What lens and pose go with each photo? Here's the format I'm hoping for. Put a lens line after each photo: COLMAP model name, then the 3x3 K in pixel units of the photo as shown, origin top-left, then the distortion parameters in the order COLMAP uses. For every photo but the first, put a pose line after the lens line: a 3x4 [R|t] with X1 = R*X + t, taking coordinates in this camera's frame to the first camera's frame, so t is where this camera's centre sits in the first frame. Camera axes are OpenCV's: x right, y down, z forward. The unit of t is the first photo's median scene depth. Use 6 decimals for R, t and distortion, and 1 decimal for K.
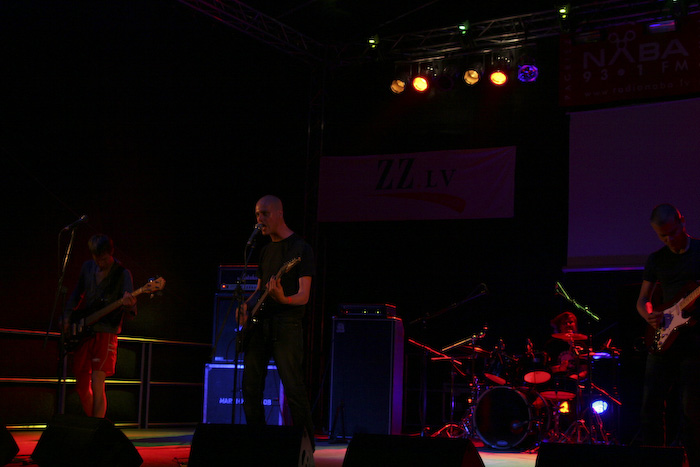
lens RADIAL K [[1164.5, 0, 350.0], [0, 1164.5, 233.5], [0, 0, 1]] dist [-0.008210, 0.043407]
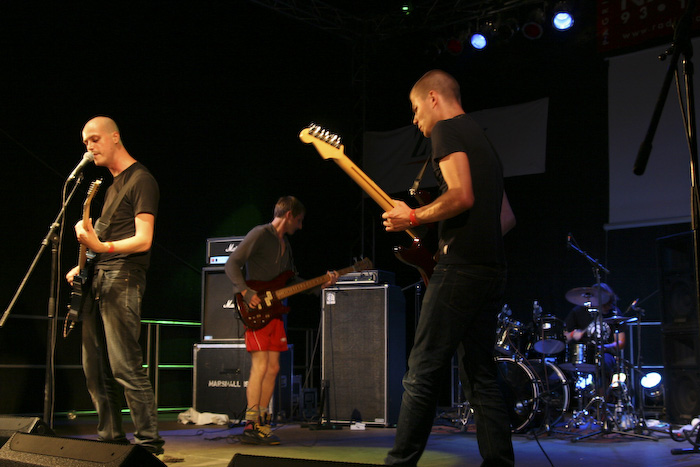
lens RADIAL K [[960.7, 0, 350.0], [0, 960.7, 233.5], [0, 0, 1]] dist [-0.085815, 0.114943]
pose [[0.984594, -0.050984, -0.167255, 0.128506], [0.049229, 0.998680, -0.014625, 0.041890], [0.167780, 0.006166, 0.985805, 0.273947]]
